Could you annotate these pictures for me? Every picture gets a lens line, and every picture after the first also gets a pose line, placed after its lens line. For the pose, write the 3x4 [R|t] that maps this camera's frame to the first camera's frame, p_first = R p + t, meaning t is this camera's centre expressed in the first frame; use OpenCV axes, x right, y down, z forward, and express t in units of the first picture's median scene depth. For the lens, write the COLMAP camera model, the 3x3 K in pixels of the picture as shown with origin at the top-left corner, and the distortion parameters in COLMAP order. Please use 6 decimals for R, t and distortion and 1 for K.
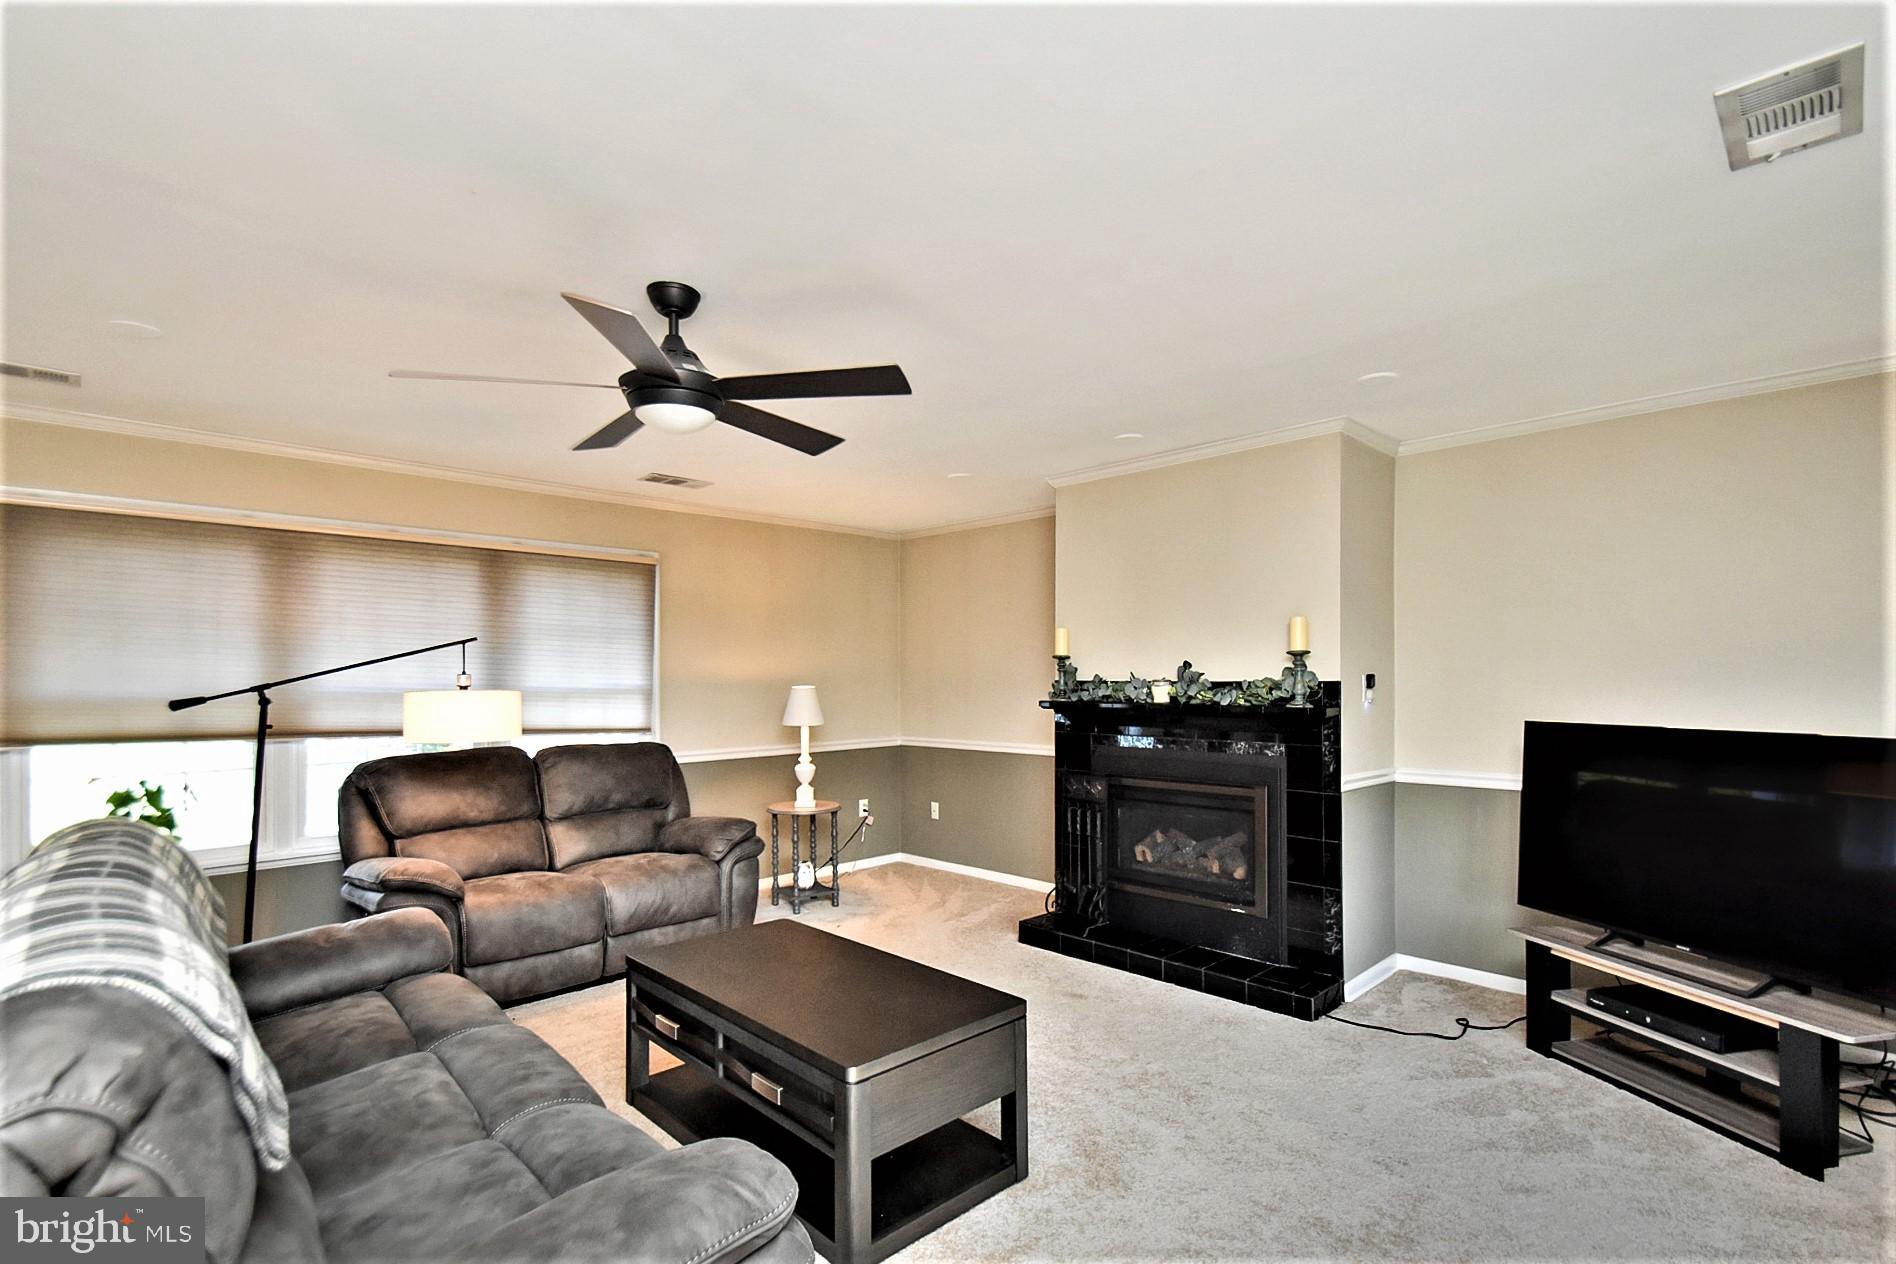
lens RADIAL K [[898.6, 0, 996.9], [0, 898.6, 643.9], [0, 0, 1]] dist [0.037899, -0.017721]
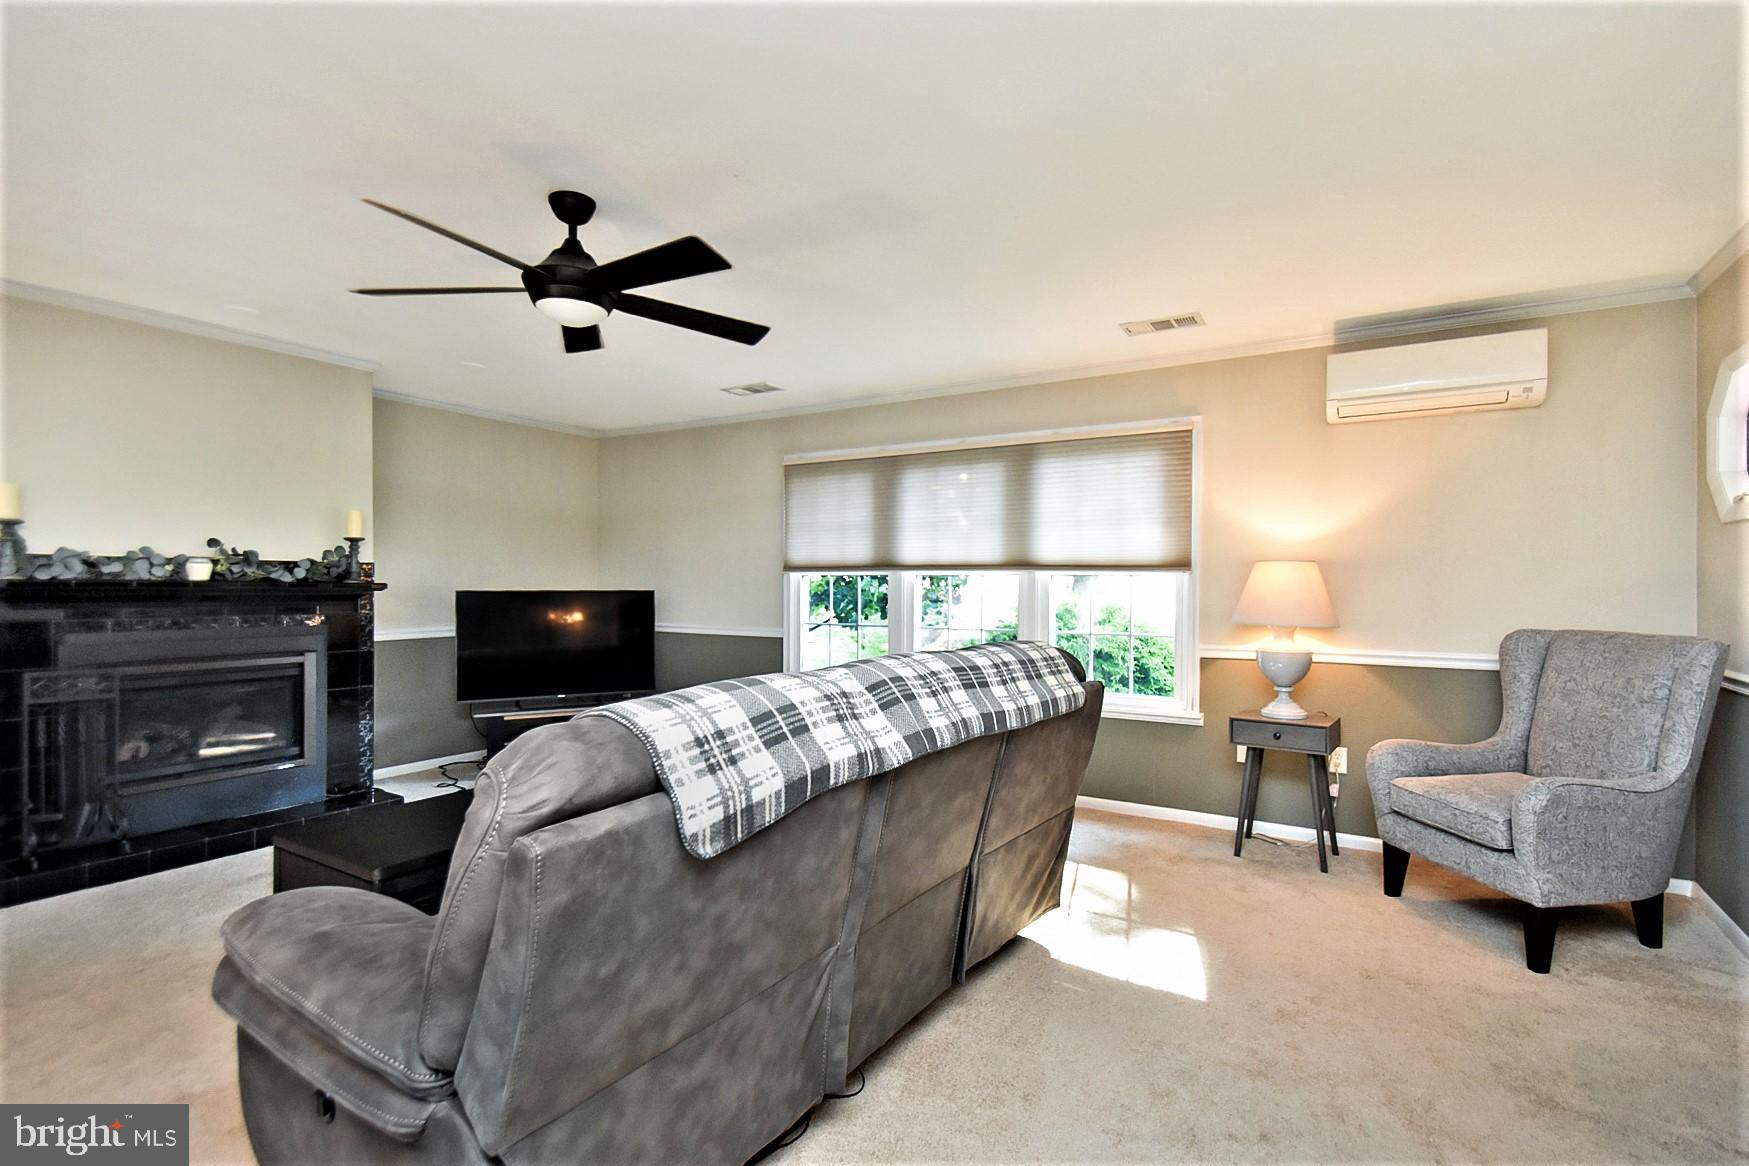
lens RADIAL K [[829.0, 0, 919.6], [0, 829.0, 594.0], [0, 0, 1]] dist [0.037899, -0.017721]
pose [[-0.239559, -0.007682, 0.970851, -0.935661], [-0.036272, 0.999341, -0.001042, 0.056729], [-0.970204, -0.035464, -0.239680, 0.506631]]
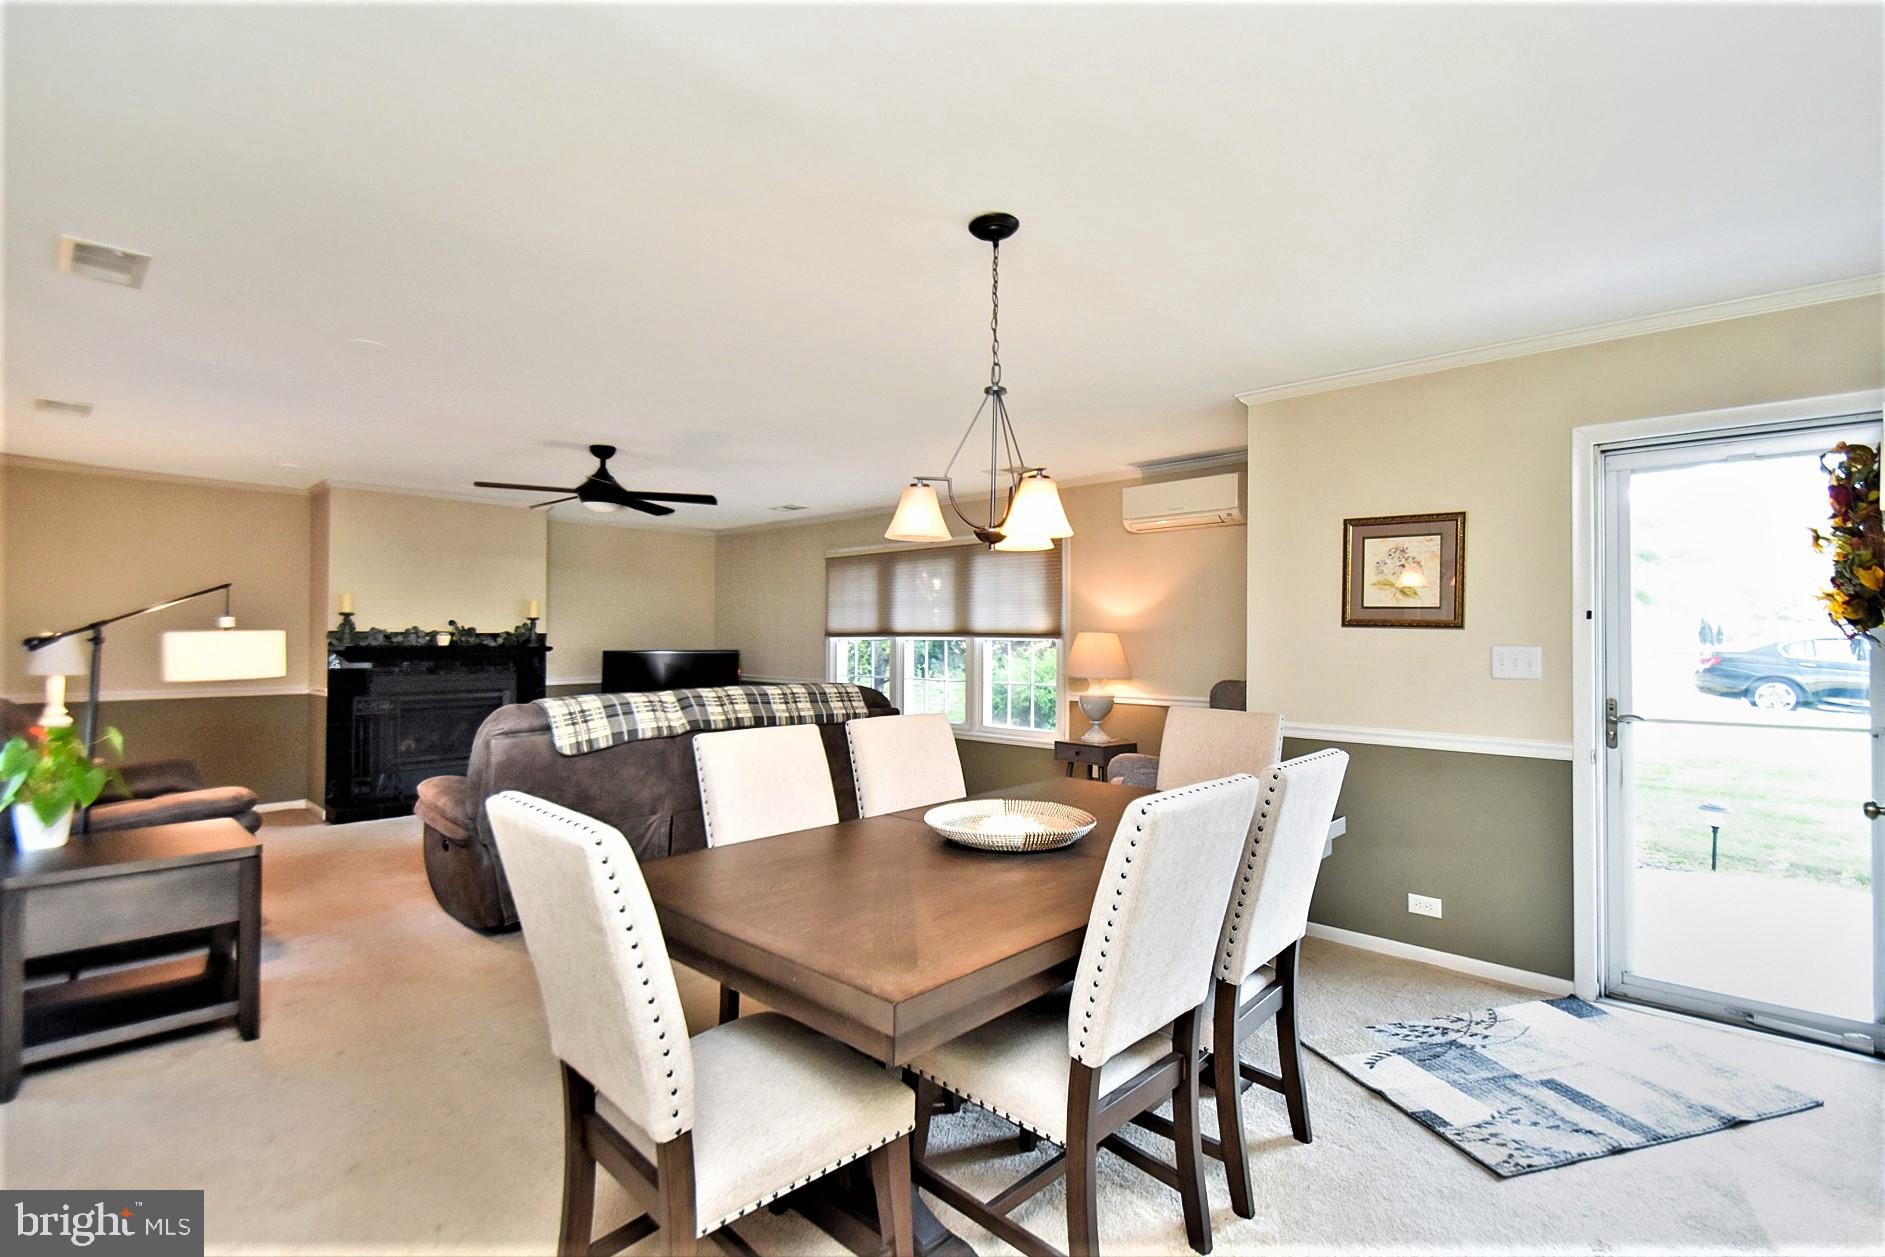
lens RADIAL K [[893.4, 0, 991.1], [0, 893.4, 640.3], [0, 0, 1]] dist [0.037899, -0.017721]
pose [[-0.040511, 0.004391, 0.999169, -1.556882], [-0.037084, 0.999295, -0.005895, 0.031473], [-0.998491, -0.037292, -0.040320, 0.107213]]
